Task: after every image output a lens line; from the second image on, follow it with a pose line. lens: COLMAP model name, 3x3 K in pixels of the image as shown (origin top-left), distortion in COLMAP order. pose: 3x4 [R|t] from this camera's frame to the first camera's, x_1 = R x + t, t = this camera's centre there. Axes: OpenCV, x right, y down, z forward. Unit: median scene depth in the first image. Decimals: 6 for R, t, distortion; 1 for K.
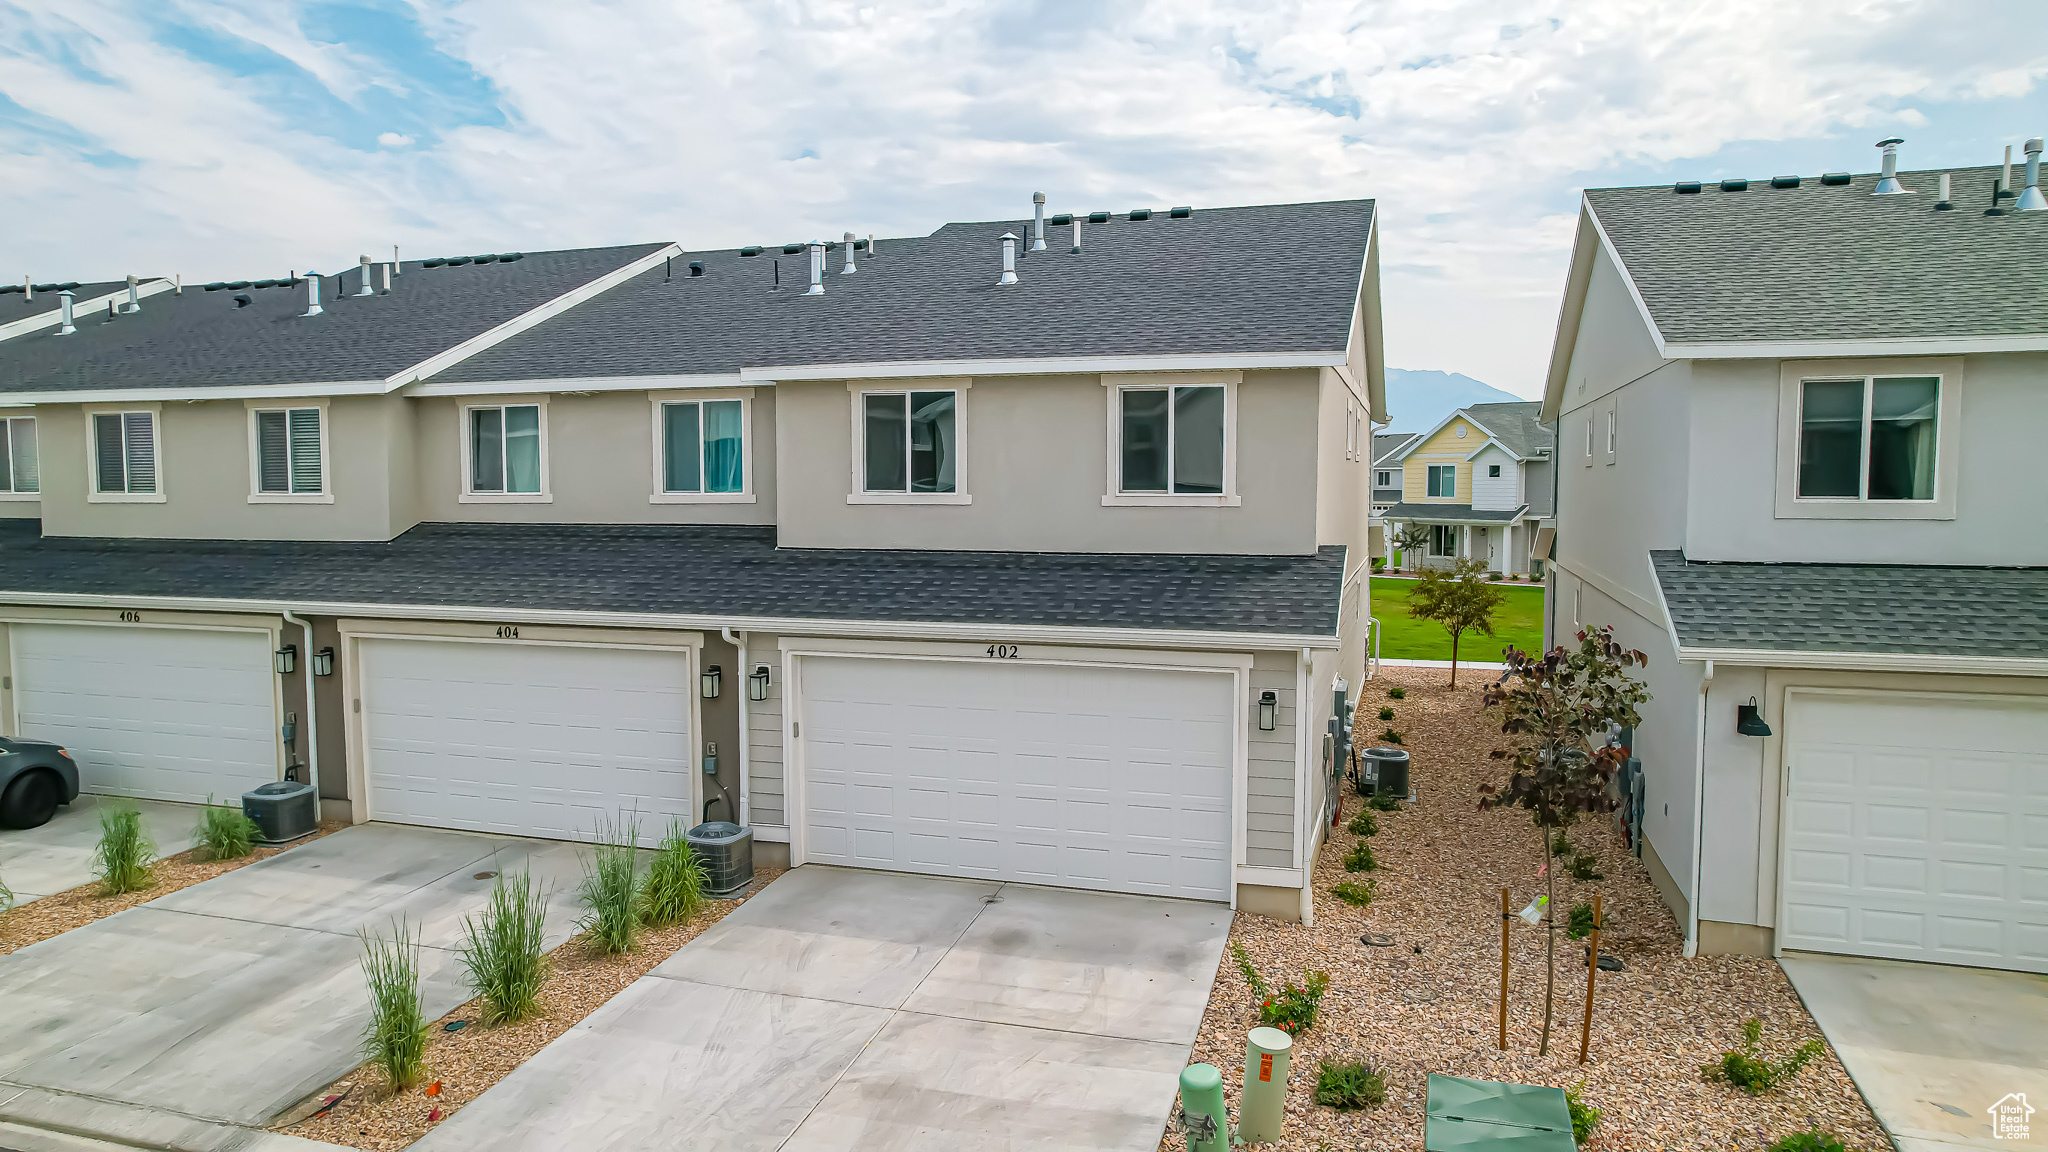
lens RADIAL K [[1320.7, 0, 1024.0], [0, 1320.7, 576.0], [0, 0, 1]] dist [-0.084537, 0.076683]
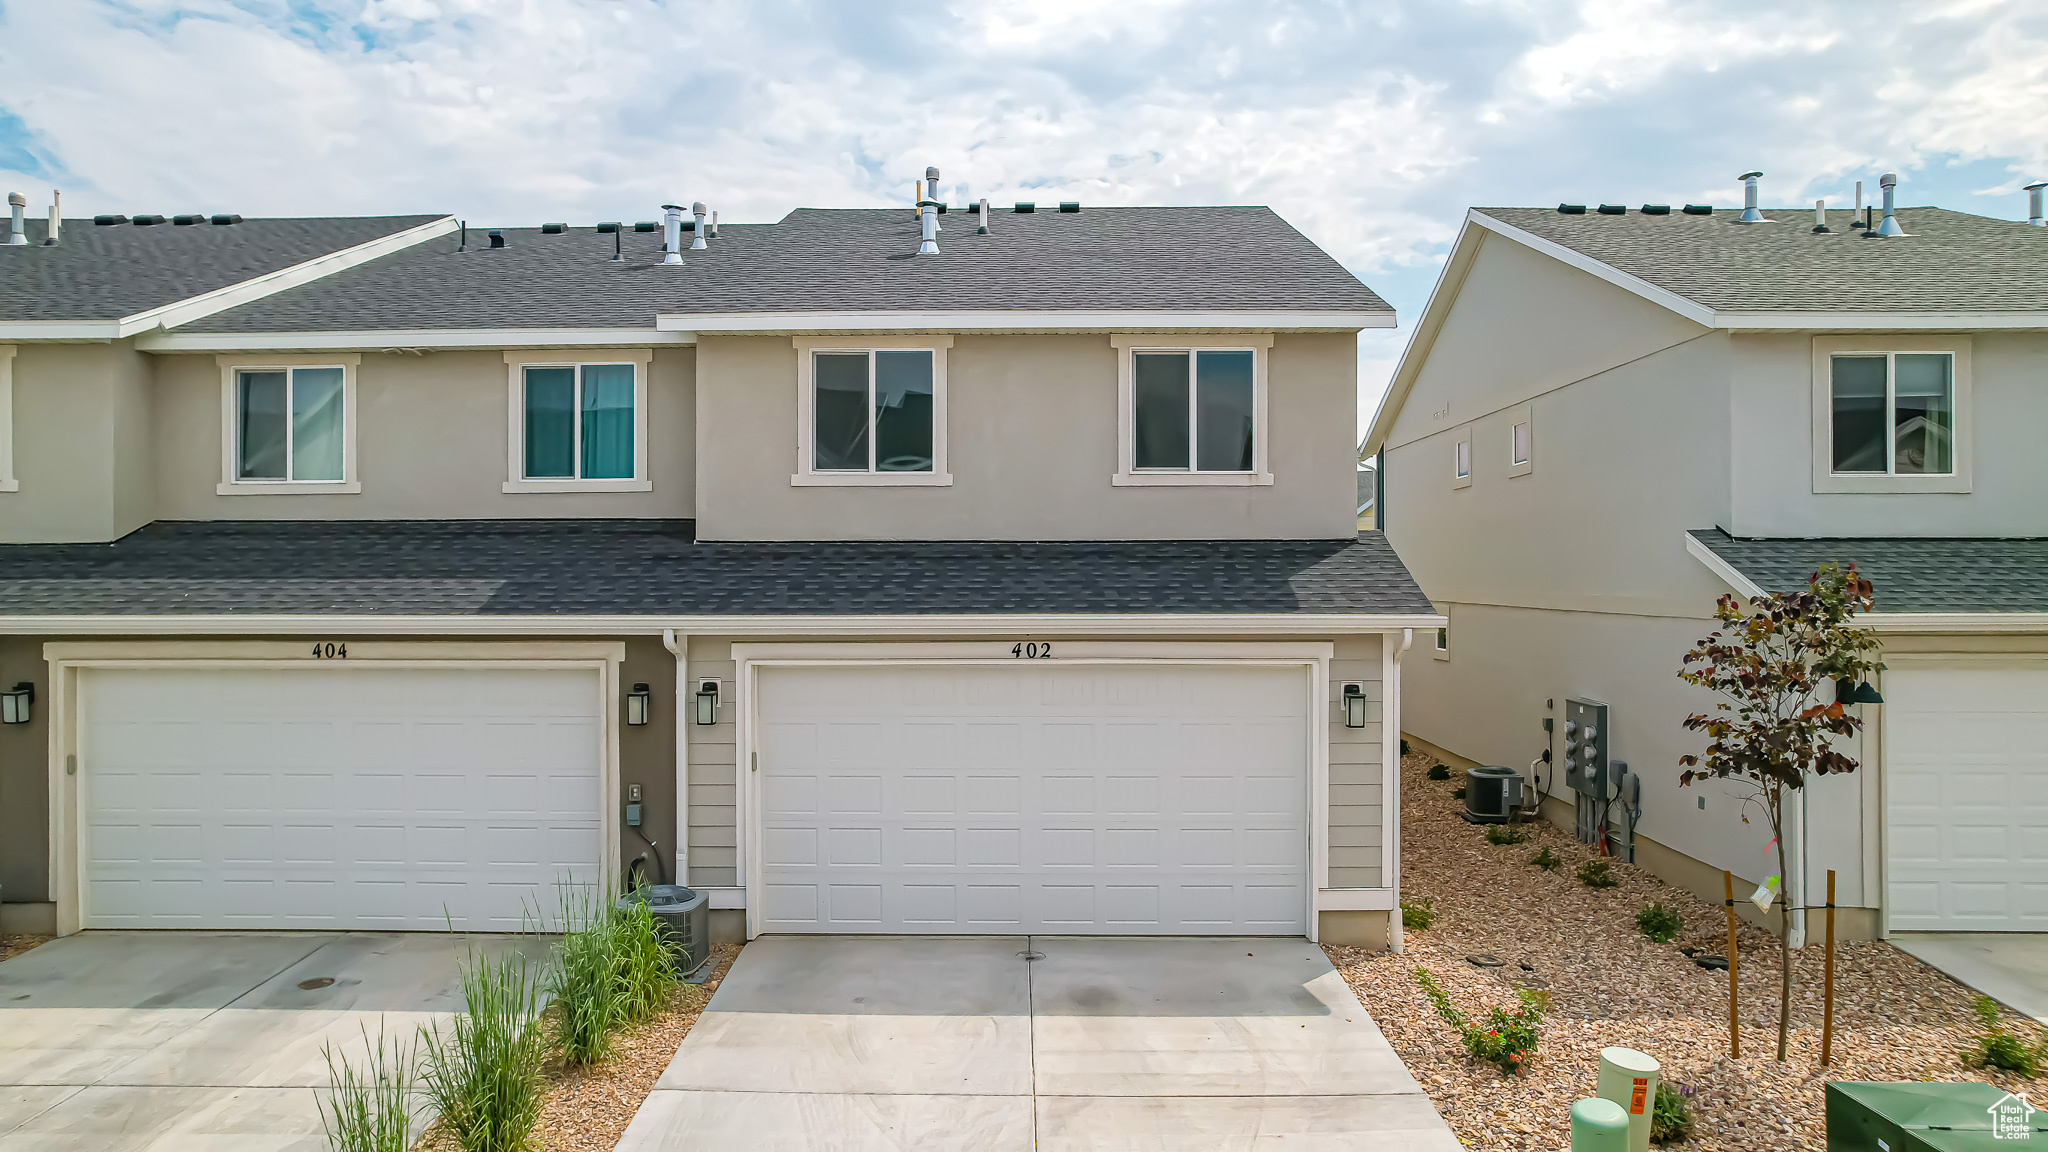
lens RADIAL K [[1320.7, 0, 1024.0], [0, 1320.7, 576.0], [0, 0, 1]] dist [-0.084537, 0.076683]
pose [[0.960652, -0.001267, 0.277750, -0.237303], [0.021661, 0.997286, -0.070369, 0.065416], [-0.276907, 0.073617, 0.958072, 0.197501]]
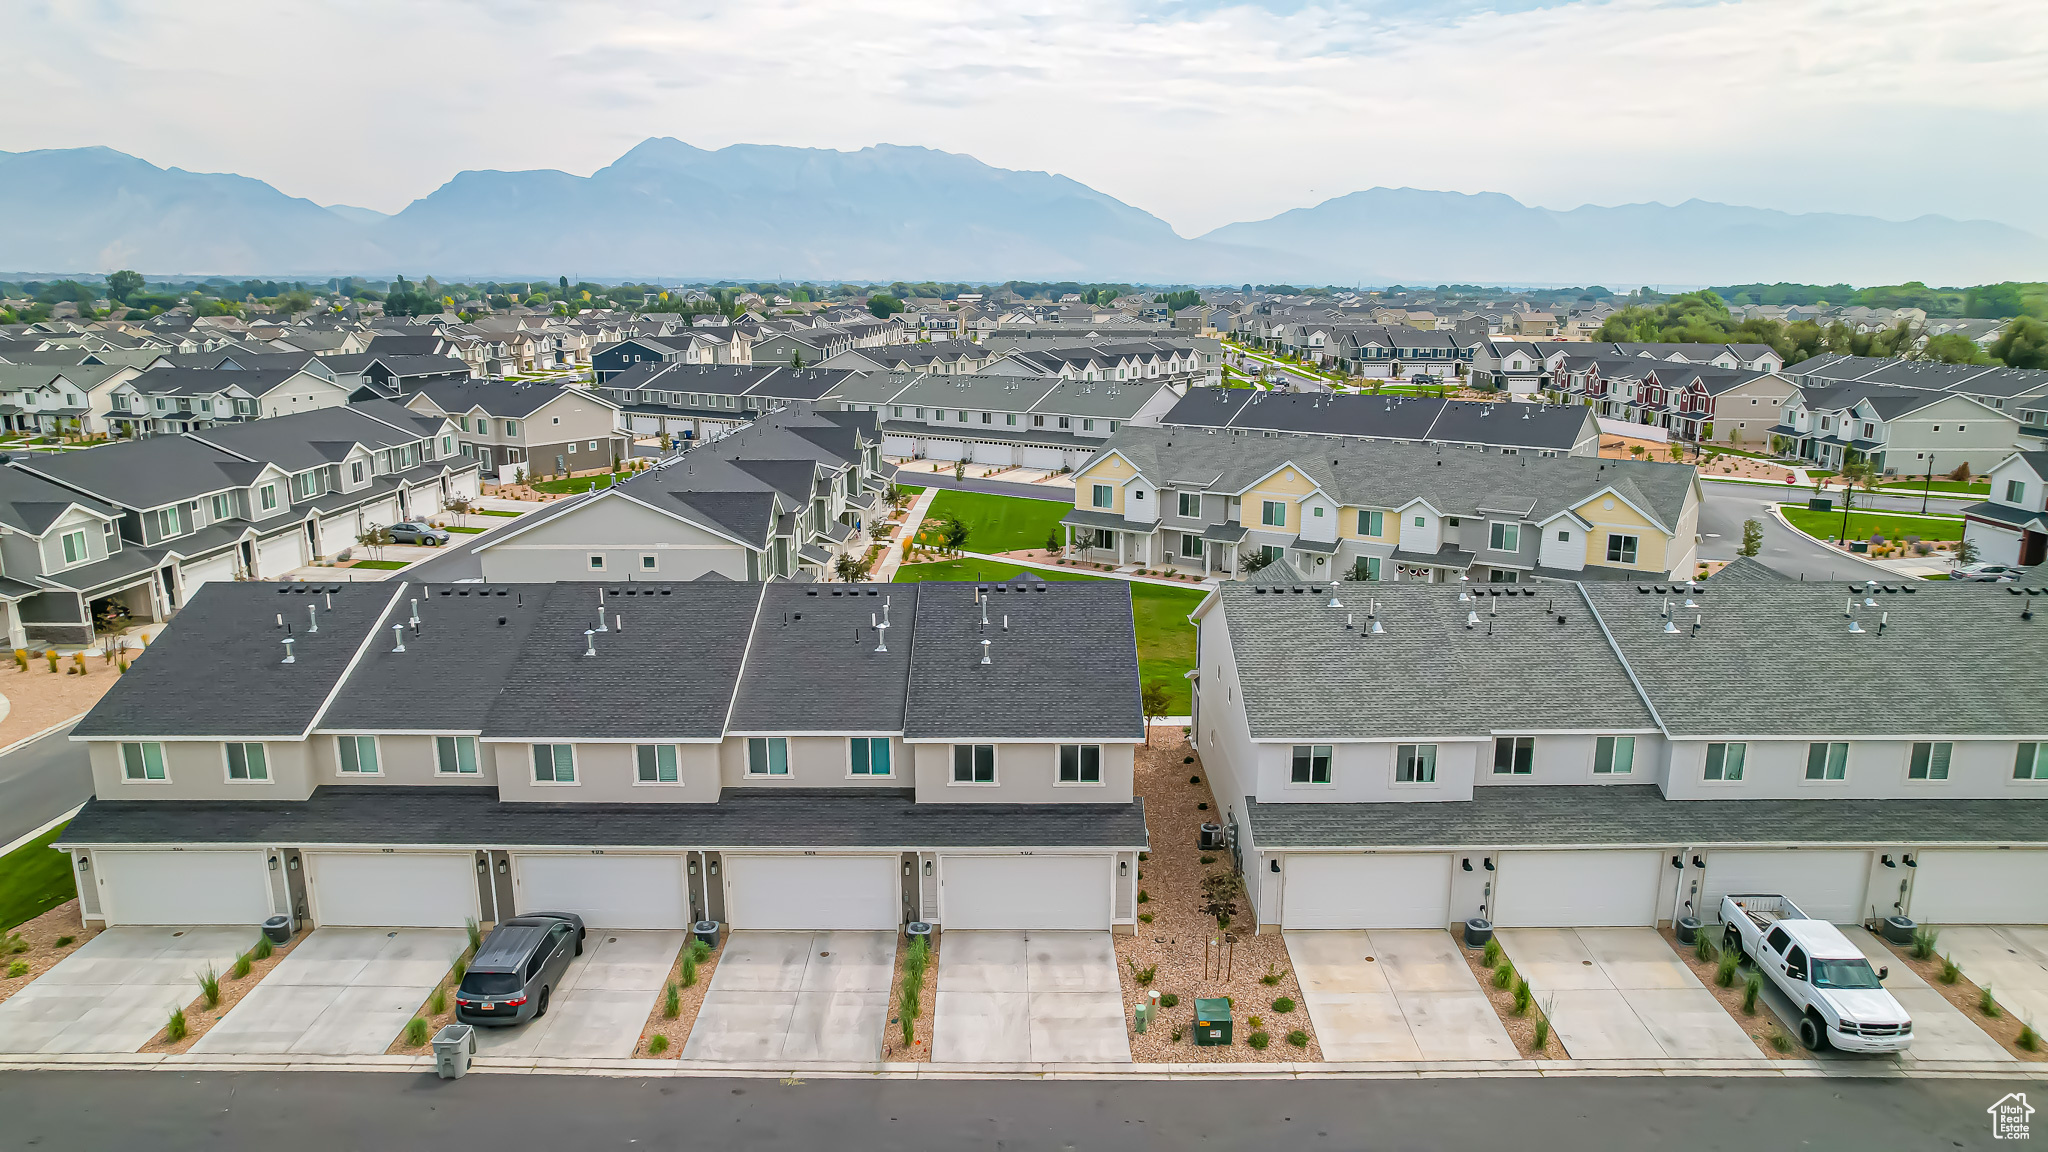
lens RADIAL K [[1320.7, 0, 1024.0], [0, 1320.7, 576.0], [0, 0, 1]] dist [-0.084537, 0.076683]
pose [[0.957503, -0.065514, 0.280884, -0.712103], [0.022851, 0.988031, 0.152556, -0.878430], [-0.287516, -0.139655, 0.947539, -1.425692]]
